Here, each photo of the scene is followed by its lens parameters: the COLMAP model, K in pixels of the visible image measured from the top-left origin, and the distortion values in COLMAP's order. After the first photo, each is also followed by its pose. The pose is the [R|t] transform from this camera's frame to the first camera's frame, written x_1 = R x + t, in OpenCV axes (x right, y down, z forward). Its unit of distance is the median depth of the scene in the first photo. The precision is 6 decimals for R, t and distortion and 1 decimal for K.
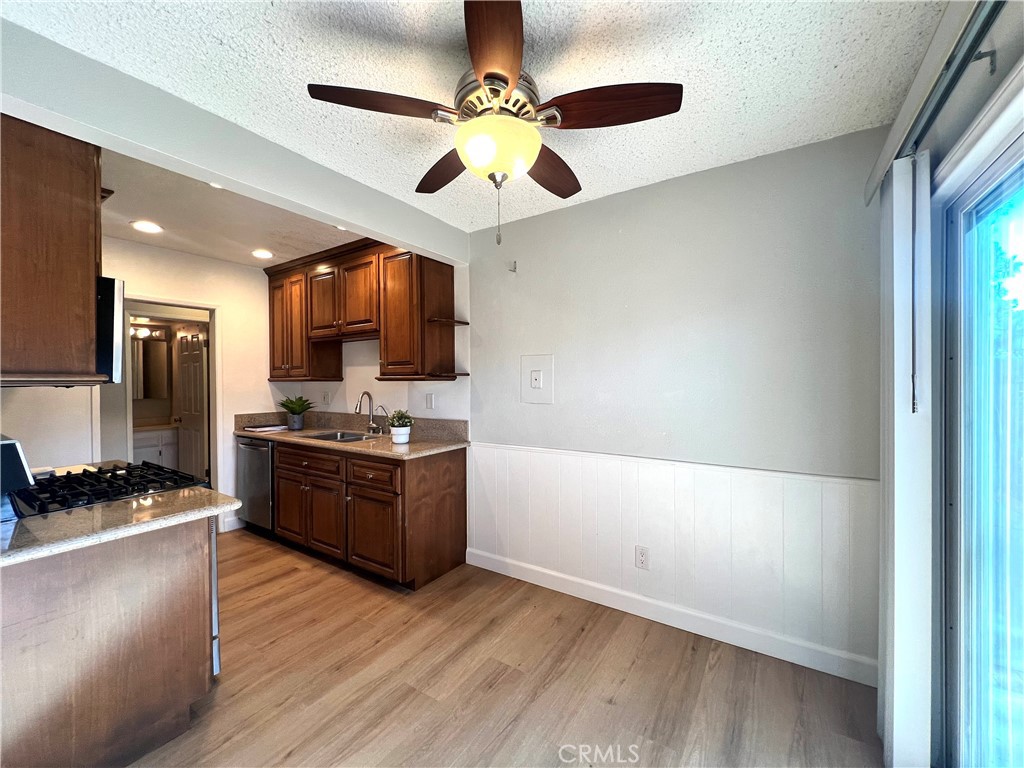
lens RADIAL K [[410.6, 0, 512.0], [0, 410.6, 384.0], [0, 0, 1]] dist [-0.000056, -0.000006]
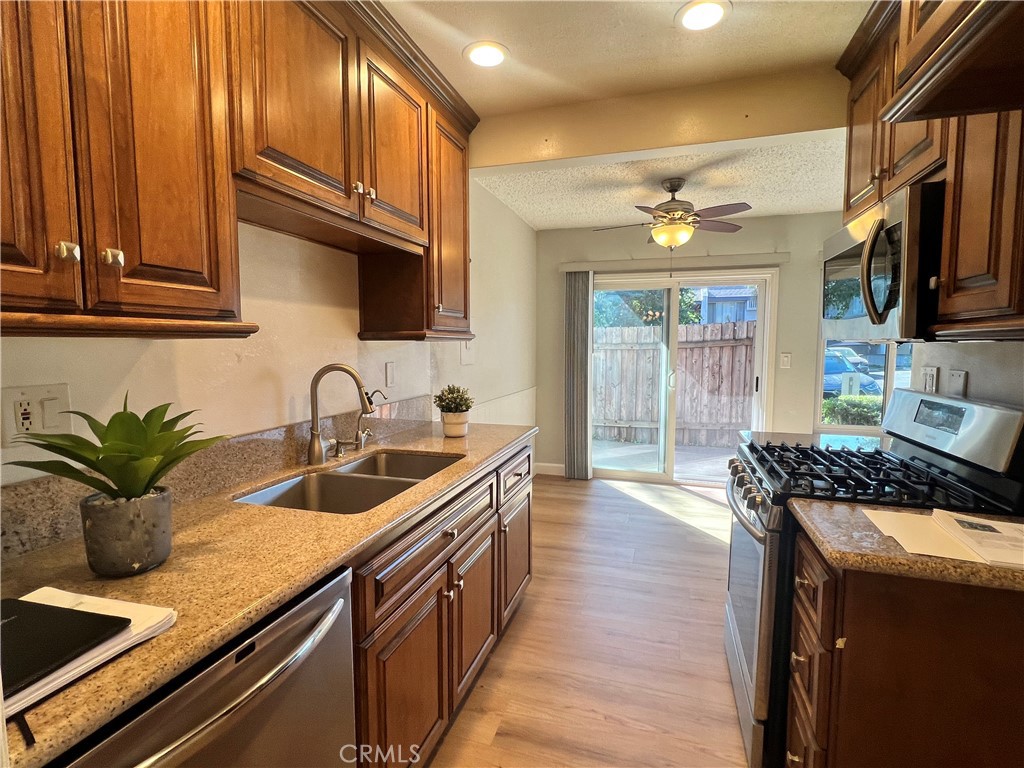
lens RADIAL K [[514.6, 0, 512.0], [0, 514.6, 384.0], [0, 0, 1]] dist [0.000004, -0.000009]
pose [[-0.278095, -0.072297, 0.957829, -1.043827], [0.012939, 0.996791, 0.078995, -0.000448], [-0.960467, 0.034362, -0.276267, 1.108991]]
